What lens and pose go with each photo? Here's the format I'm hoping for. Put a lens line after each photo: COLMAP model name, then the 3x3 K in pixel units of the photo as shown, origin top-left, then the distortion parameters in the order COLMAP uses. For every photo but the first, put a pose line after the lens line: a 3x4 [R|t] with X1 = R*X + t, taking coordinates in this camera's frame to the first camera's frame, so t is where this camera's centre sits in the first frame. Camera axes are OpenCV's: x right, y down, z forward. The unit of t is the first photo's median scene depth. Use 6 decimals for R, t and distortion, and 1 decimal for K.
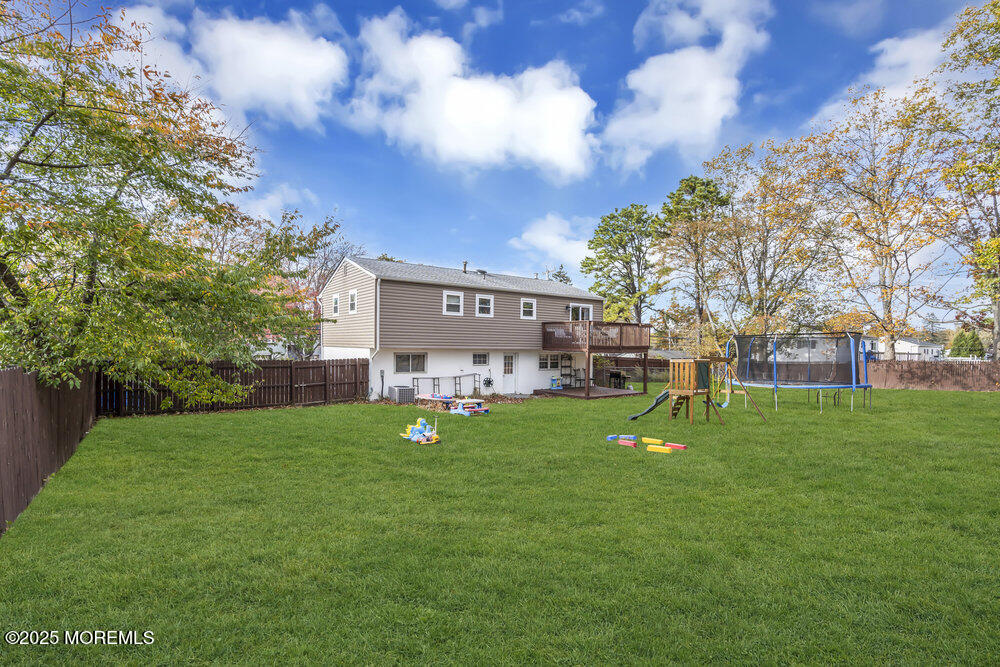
lens RADIAL K [[457.0, 0, 503.4], [0, 457.0, 326.5], [0, 0, 1]] dist [-0.002245, 0.000822]
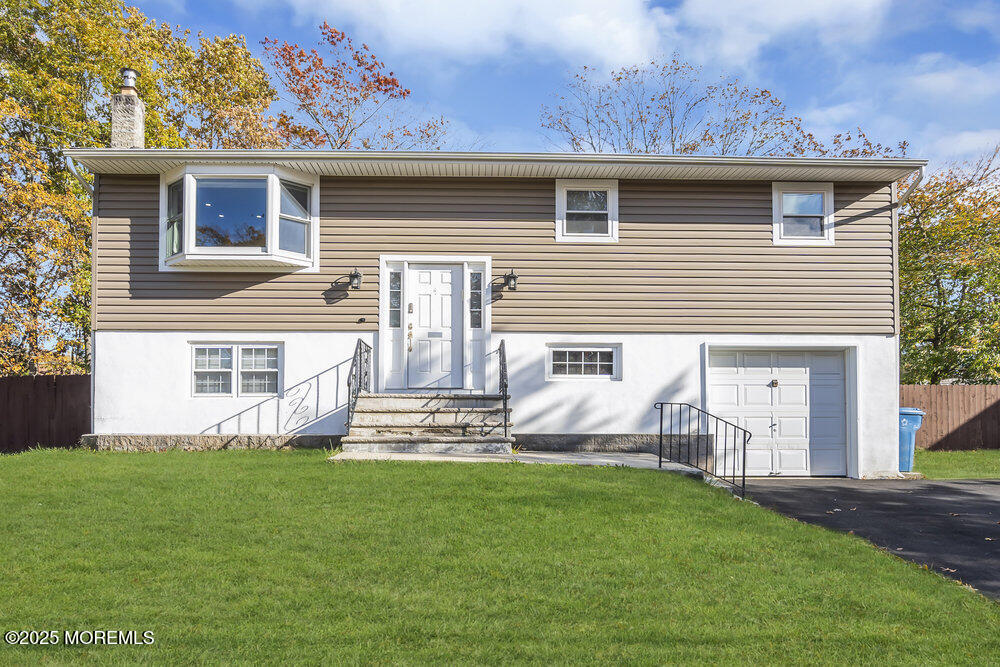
lens RADIAL K [[457.0, 0, 503.4], [0, 457.0, 326.5], [0, 0, 1]] dist [-0.002245, 0.000822]
pose [[0.984152, -0.031384, -0.174527, 0.089620], [0.014923, 0.995380, -0.094842, 0.042423], [0.176697, 0.090734, 0.980074, 0.451312]]
